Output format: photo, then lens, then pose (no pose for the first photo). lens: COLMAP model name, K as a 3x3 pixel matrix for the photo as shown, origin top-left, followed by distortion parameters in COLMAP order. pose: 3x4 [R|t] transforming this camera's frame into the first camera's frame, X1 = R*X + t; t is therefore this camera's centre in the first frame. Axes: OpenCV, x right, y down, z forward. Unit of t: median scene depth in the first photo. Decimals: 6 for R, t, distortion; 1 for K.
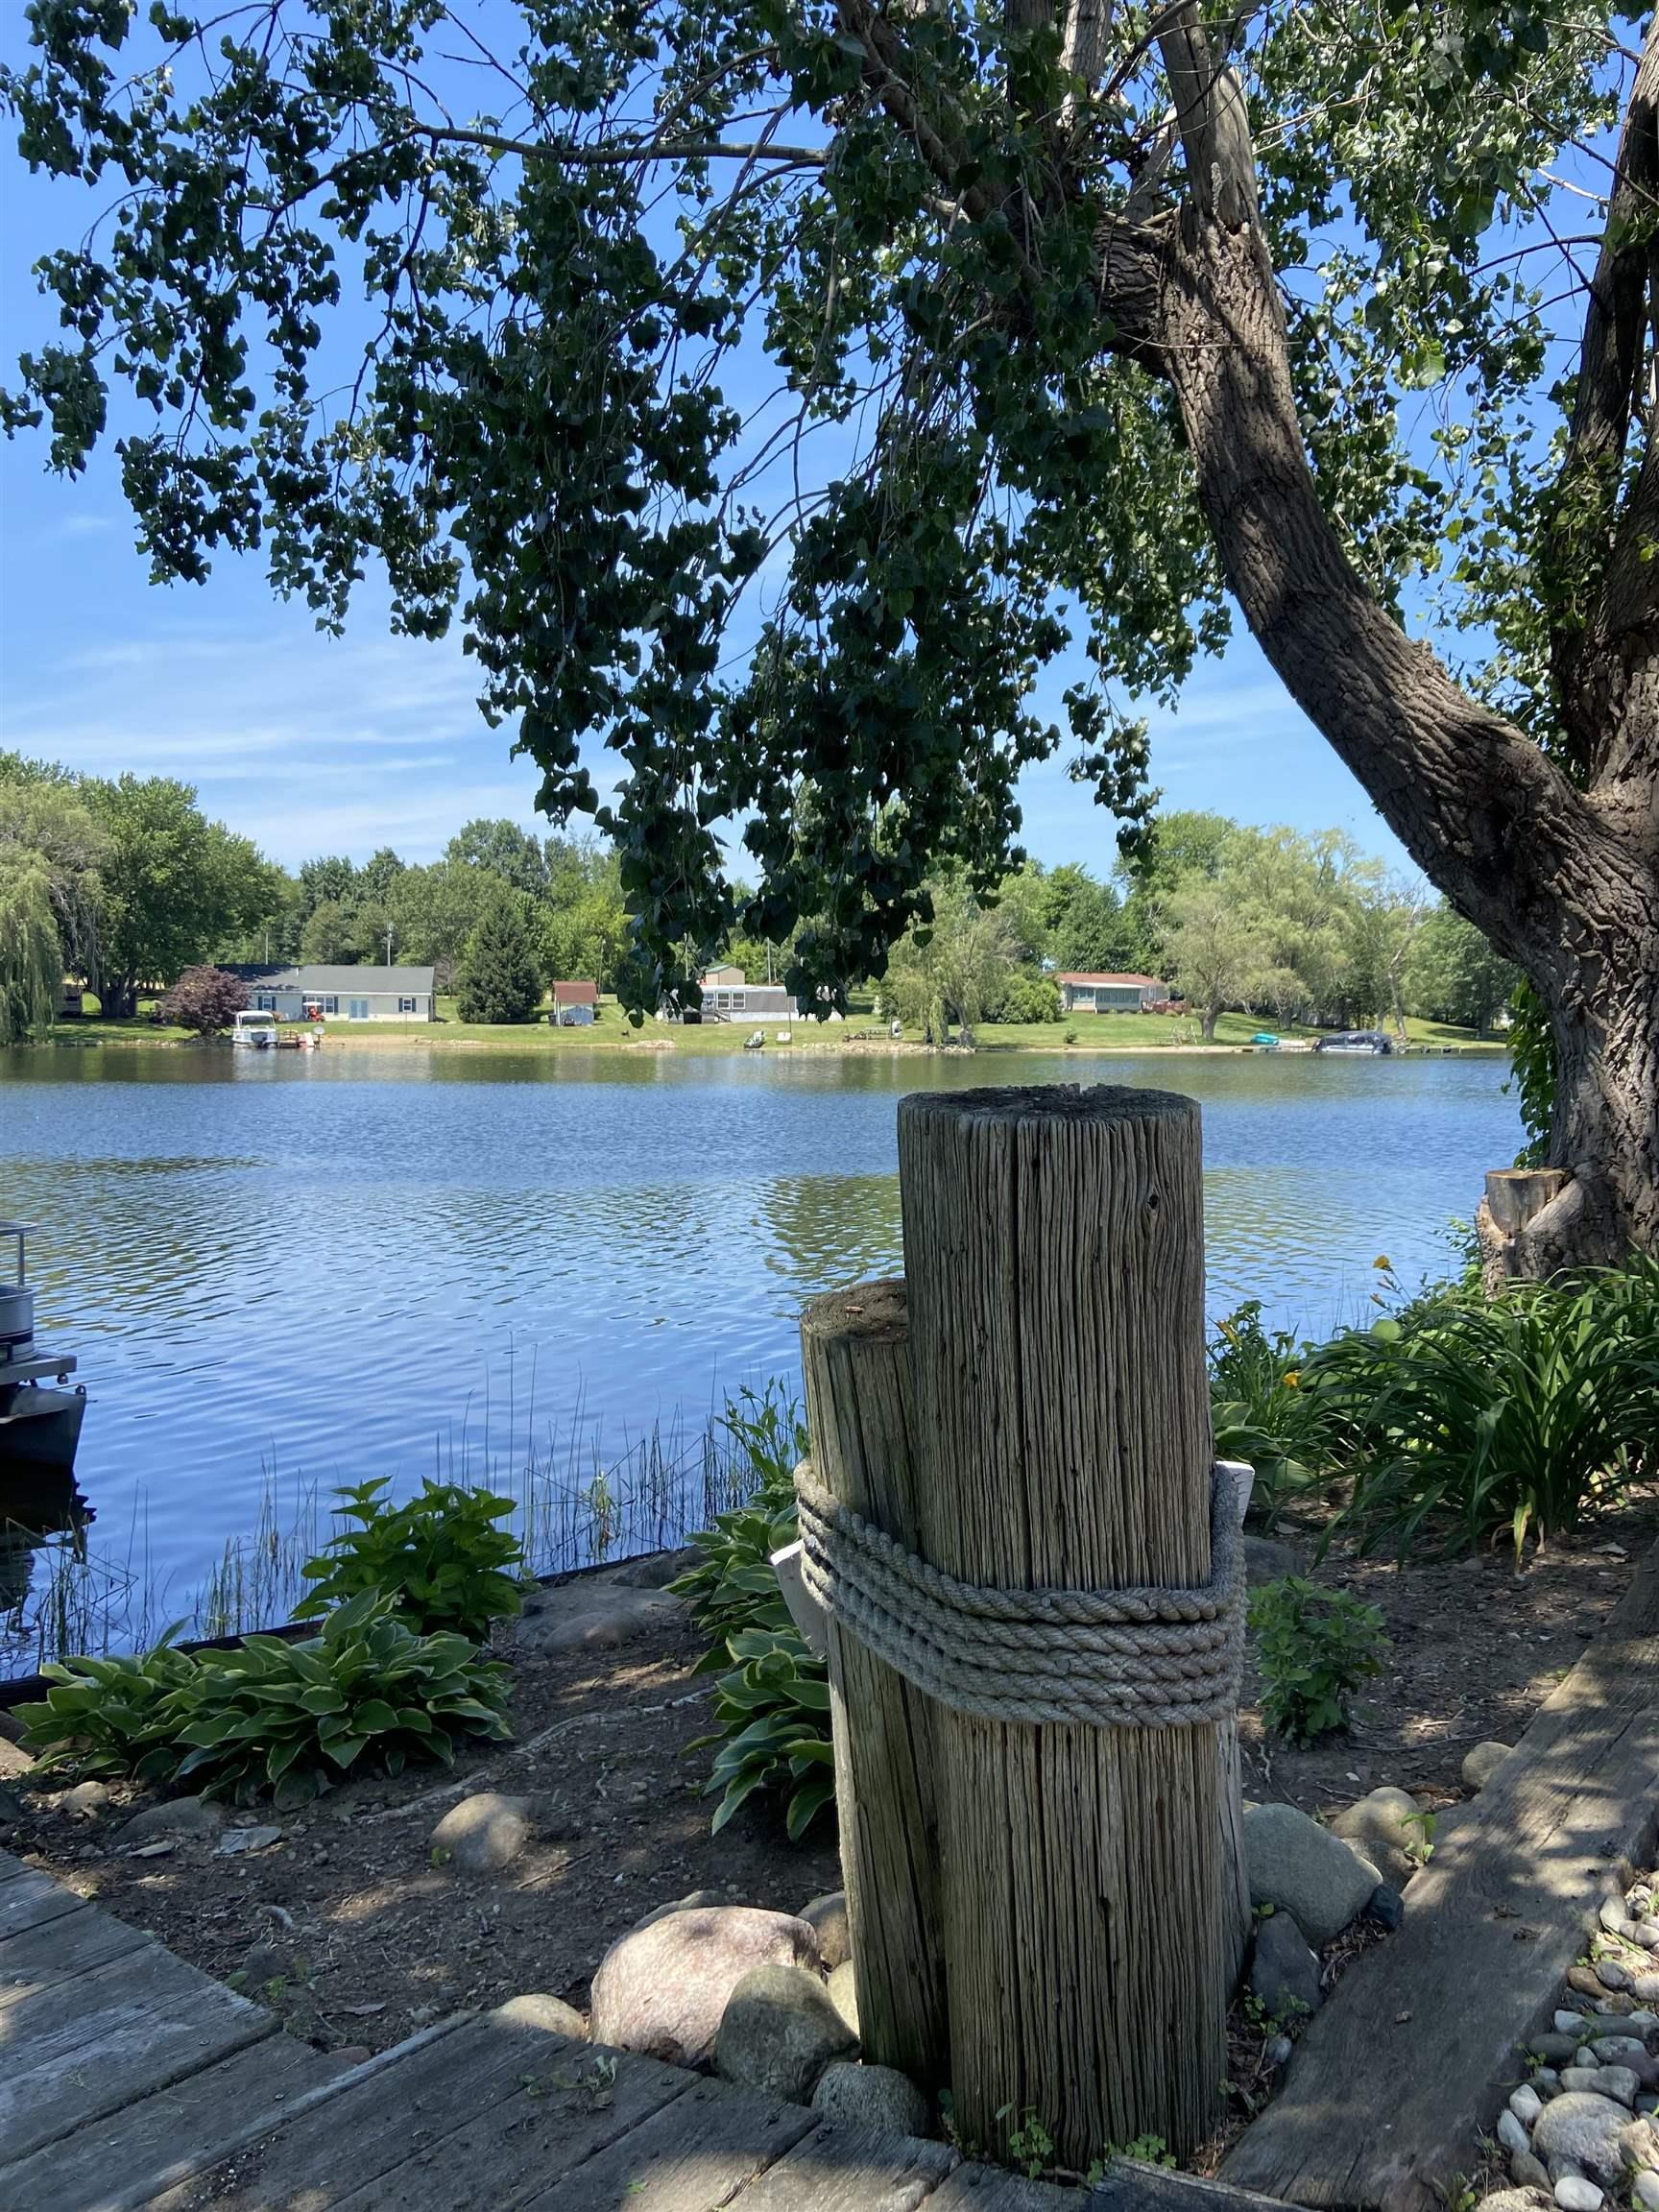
lens RADIAL K [[1695.0, 0, 831.5], [0, 1695.0, 1104.4], [0, 0, 1]] dist [0.005224, 0.000249]
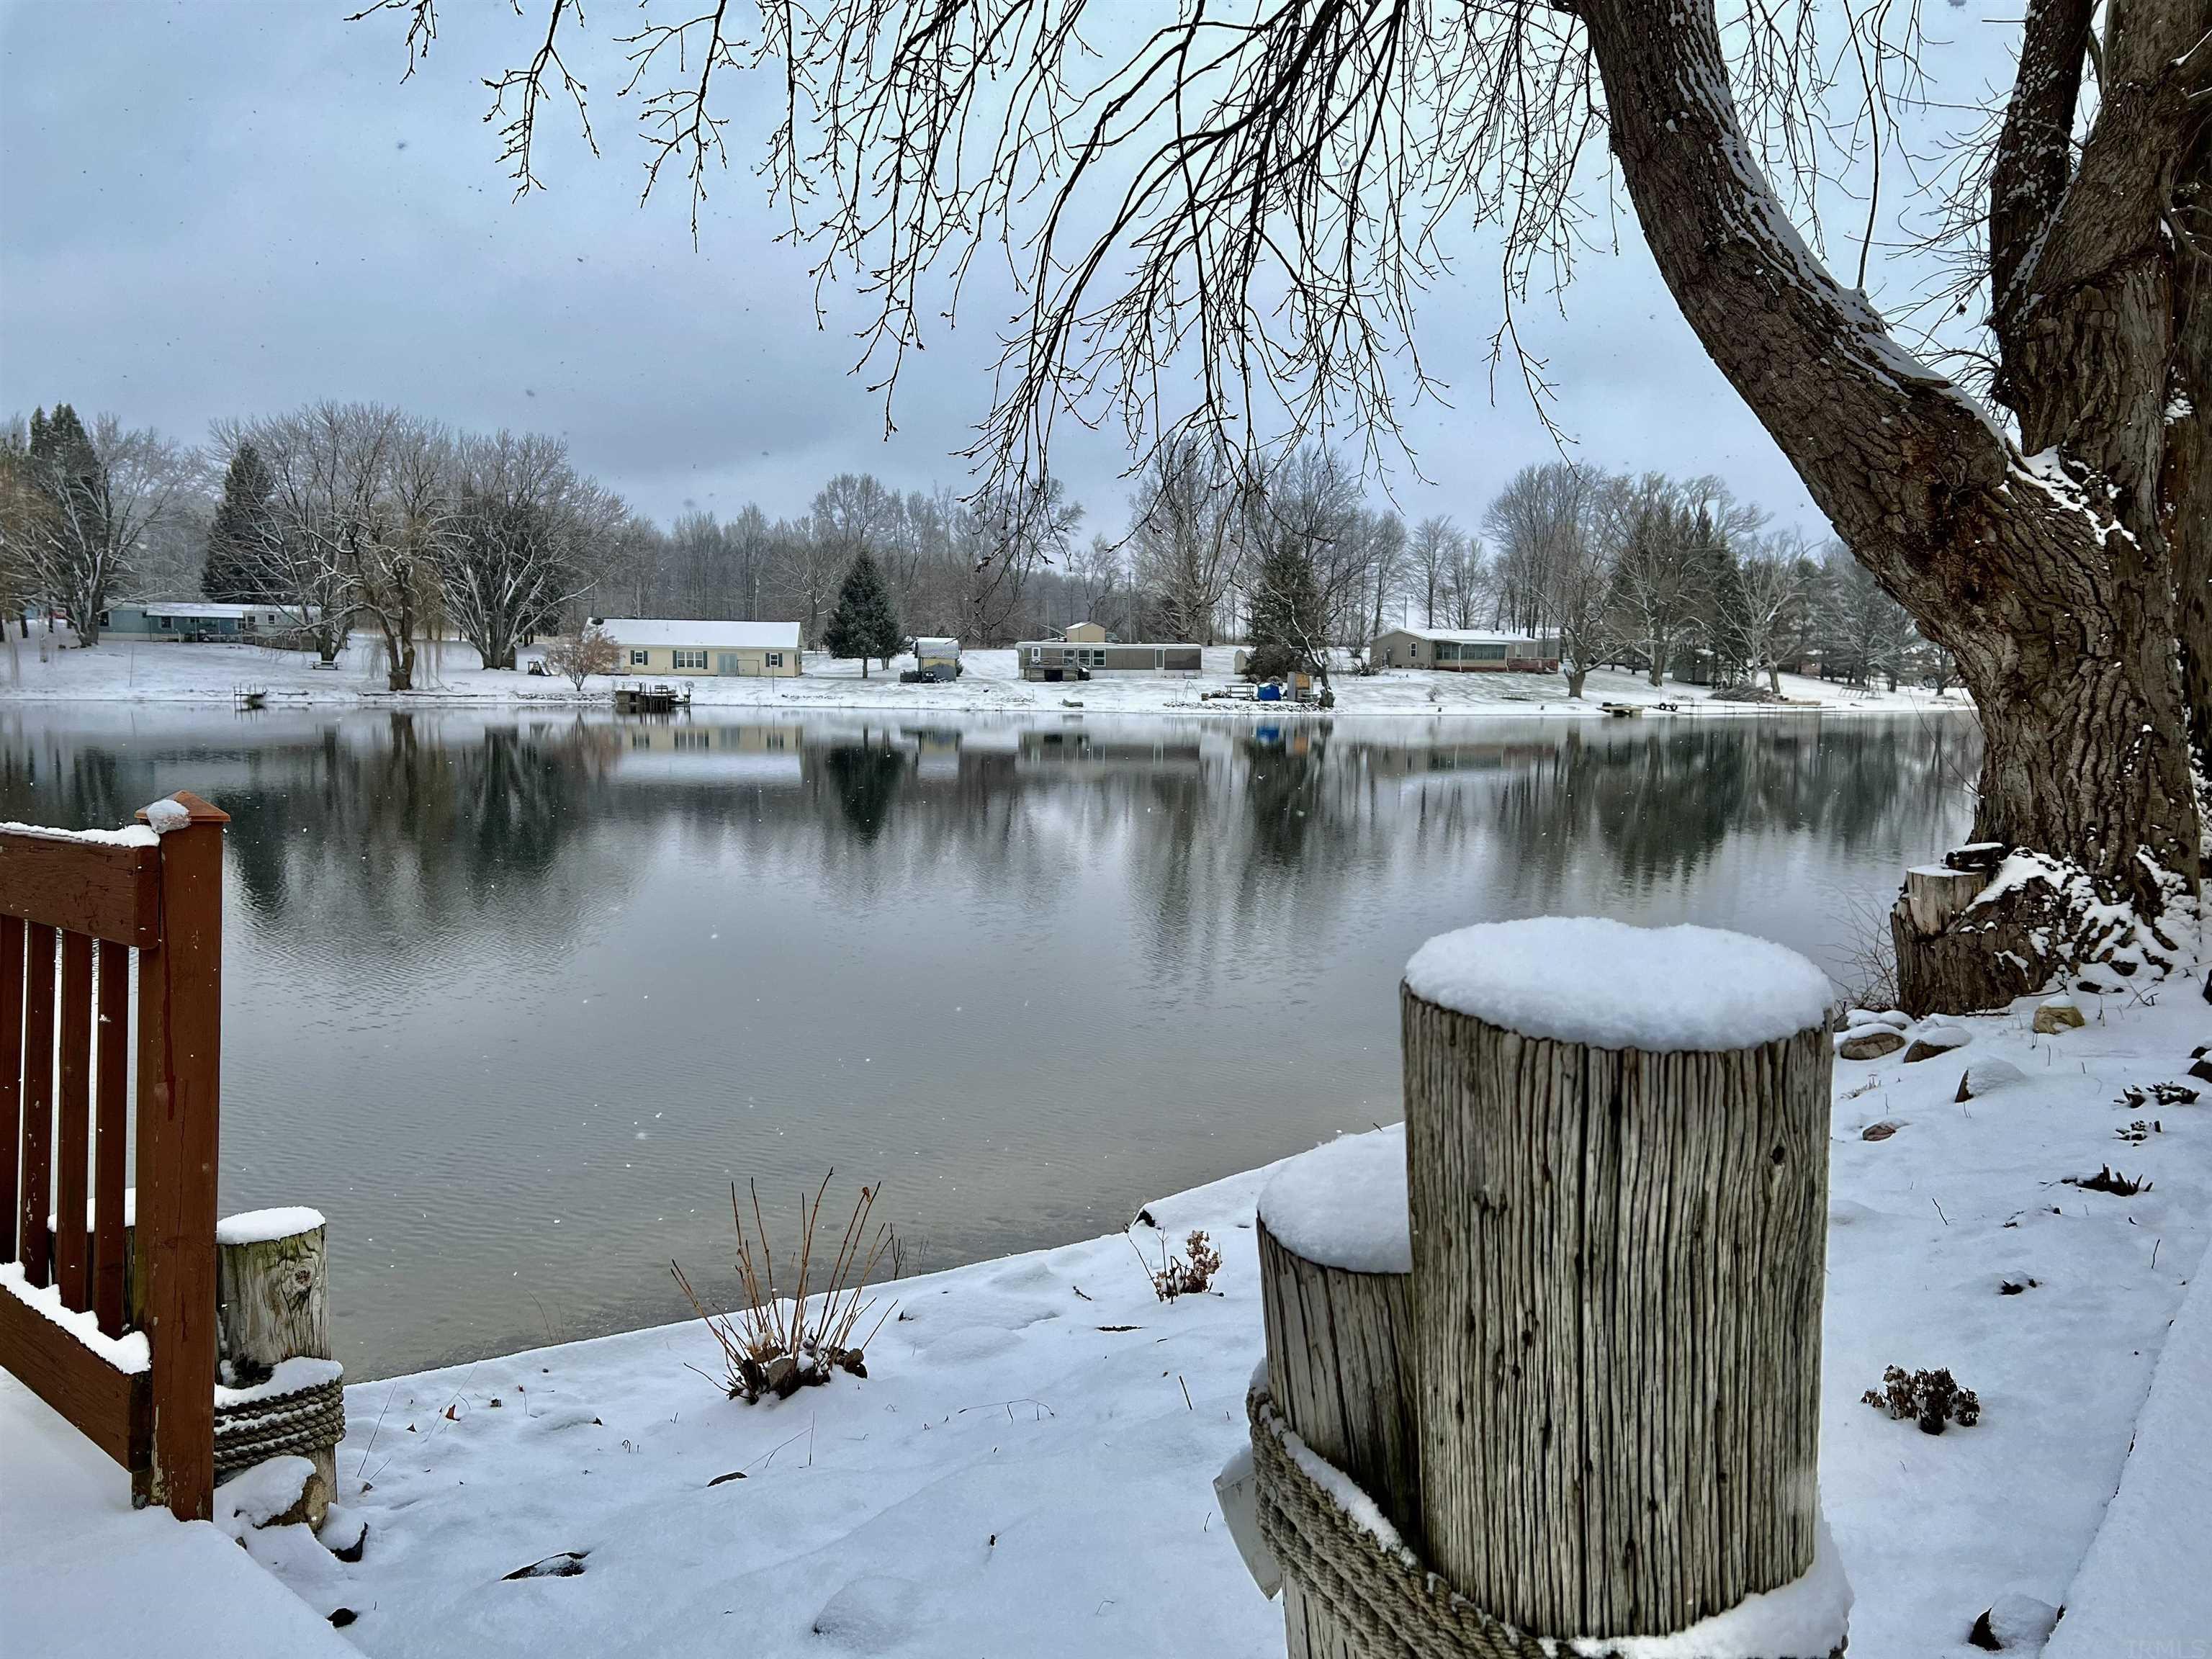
lens RADIAL K [[1669.3, 0, 1104.0], [0, 1669.3, 831.5], [0, 0, 1]] dist [-0.003390, 0.000205]
pose [[0.998739, 0.003425, -0.050083, -0.061208], [-0.001119, 0.998941, 0.046003, -0.110749], [0.050187, -0.045889, 0.997685, 0.272318]]
